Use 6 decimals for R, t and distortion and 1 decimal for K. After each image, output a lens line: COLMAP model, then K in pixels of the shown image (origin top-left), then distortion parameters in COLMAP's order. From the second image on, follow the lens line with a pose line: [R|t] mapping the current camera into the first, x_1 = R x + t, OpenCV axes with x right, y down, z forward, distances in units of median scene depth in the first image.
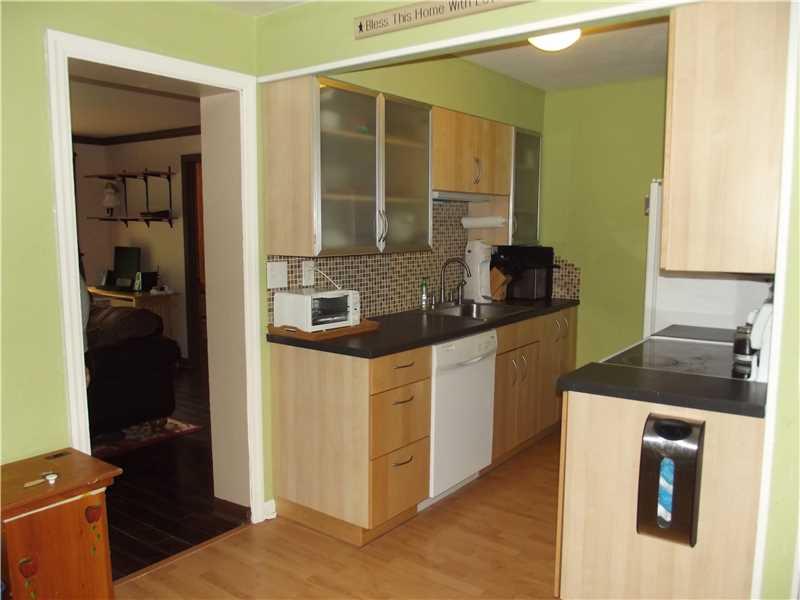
lens RADIAL K [[669.6, 0, 399.7], [0, 669.6, 302.5], [0, 0, 1]] dist [-0.048920, 0.020952]
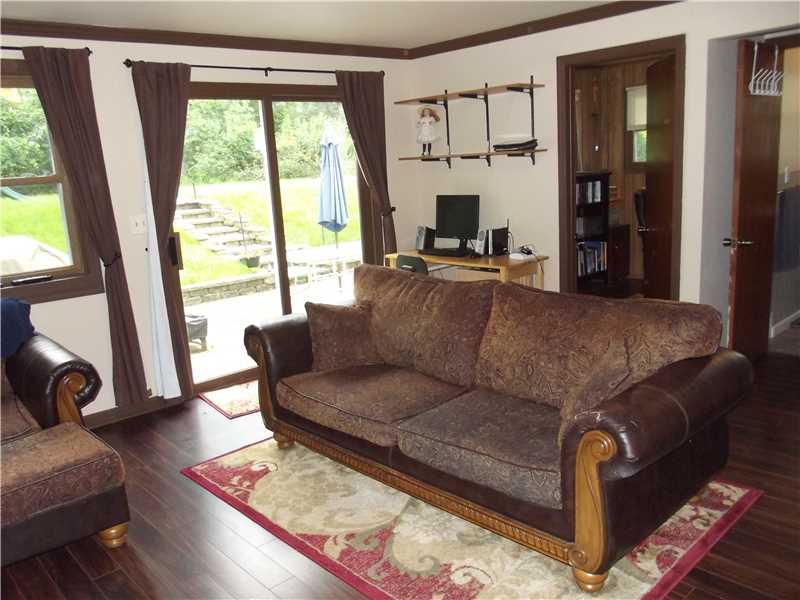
lens RADIAL K [[669.6, 0, 399.8], [0, 669.6, 304.7], [0, 0, 1]] dist [-0.048920, 0.020952]
pose [[0.984139, -0.032278, -0.174439, -0.351687], [0.048912, 0.994565, 0.091913, -0.035105], [0.170524, -0.098987, 0.980369, 0.256292]]
